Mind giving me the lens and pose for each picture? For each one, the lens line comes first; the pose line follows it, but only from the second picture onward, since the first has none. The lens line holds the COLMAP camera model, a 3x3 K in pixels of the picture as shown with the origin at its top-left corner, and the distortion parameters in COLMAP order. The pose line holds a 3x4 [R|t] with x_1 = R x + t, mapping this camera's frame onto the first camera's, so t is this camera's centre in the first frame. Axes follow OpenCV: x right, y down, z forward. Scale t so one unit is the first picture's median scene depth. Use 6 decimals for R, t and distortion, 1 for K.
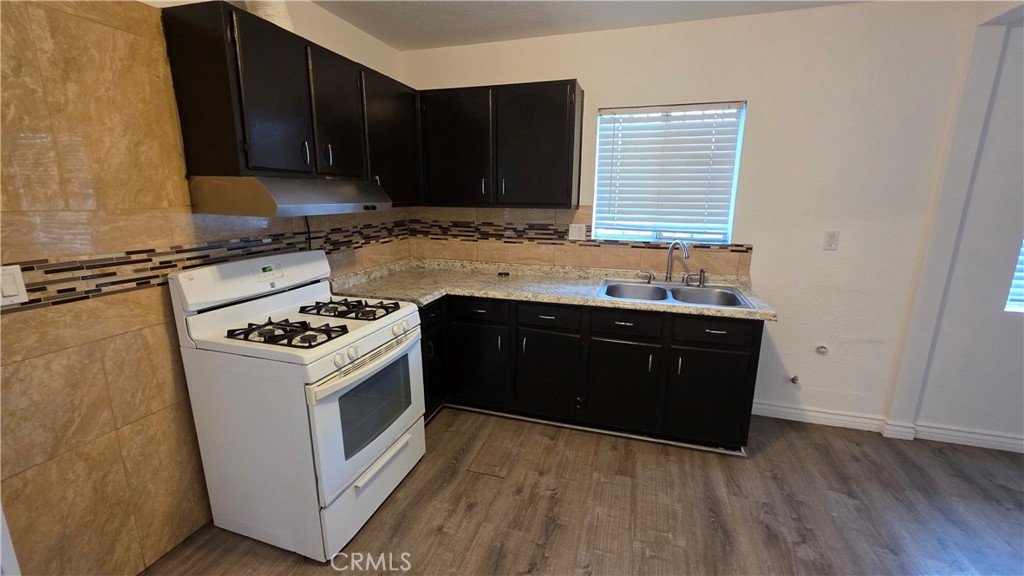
lens RADIAL K [[412.5, 0, 512.2], [0, 412.5, 282.1], [0, 0, 1]] dist [0.003101, -0.000499]
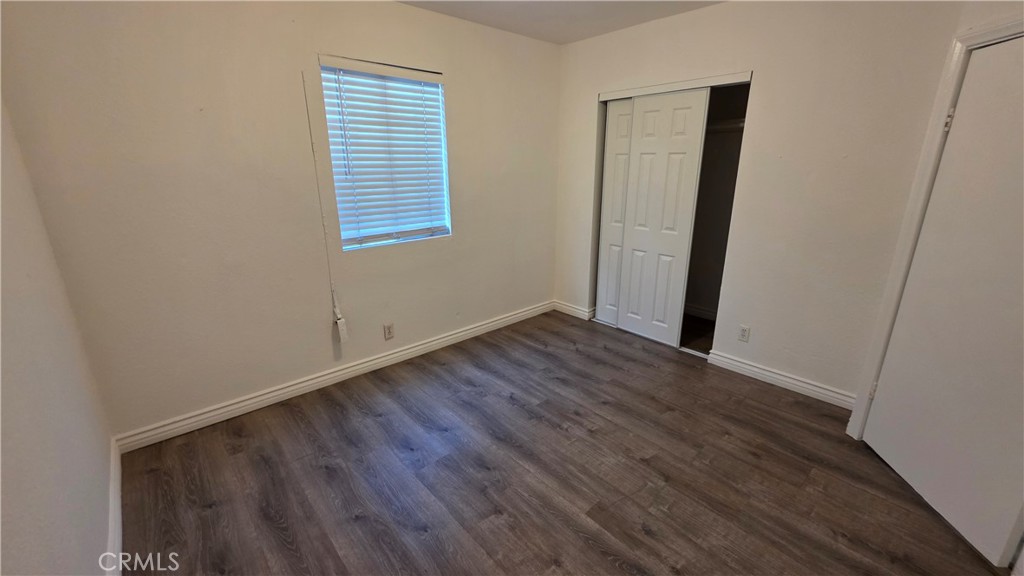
lens RADIAL K [[412.5, 0, 516.1], [0, 412.5, 289.1], [0, 0, 1]] dist [0.003101, -0.000499]
pose [[-0.512024, 0.240662, -0.824568, 0.863085], [-0.177936, 0.909410, 0.375916, -0.229265], [0.840339, 0.339199, -0.422817, 1.027213]]
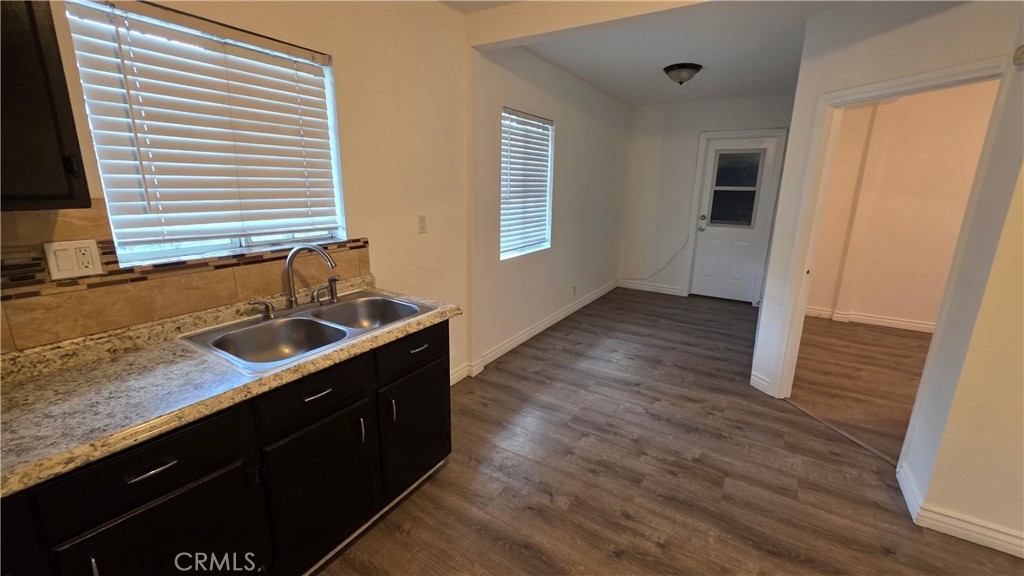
lens RADIAL K [[412.5, 0, 512.6], [0, 412.5, 280.6], [0, 0, 1]] dist [0.003101, -0.000499]
pose [[0.257203, -0.224347, 0.939955, -0.164351], [0.191583, 0.965210, 0.177951, -0.101038], [-0.947176, 0.134310, 0.291236, 0.491031]]
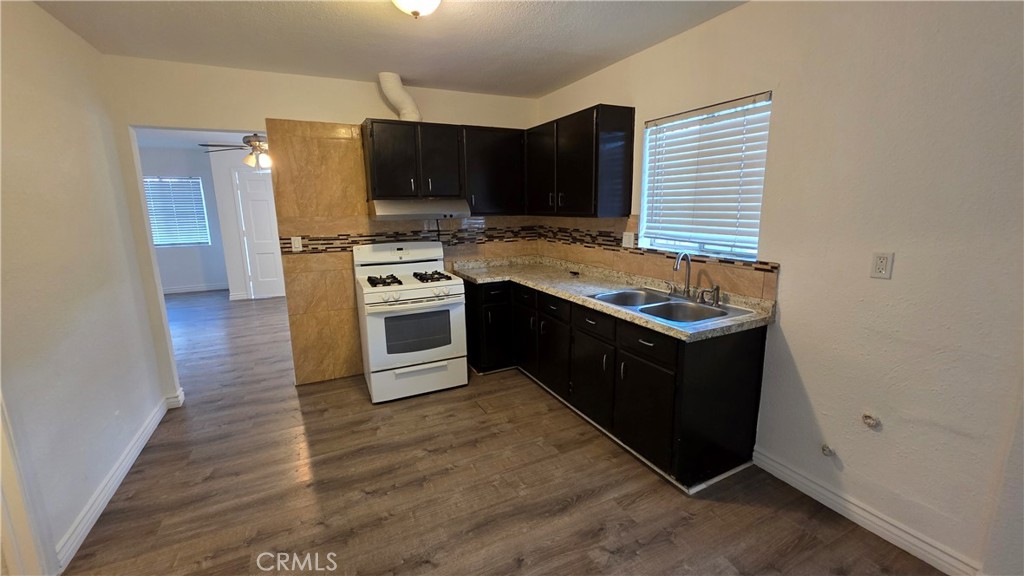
lens RADIAL K [[412.5, 0, 507.3], [0, 412.5, 283.8], [0, 0, 1]] dist [0.003101, -0.000499]
pose [[0.685255, 0.121517, -0.718094, 0.820733], [-0.134043, 0.990182, 0.039647, -0.011809], [0.715862, 0.069087, 0.694816, 0.059767]]
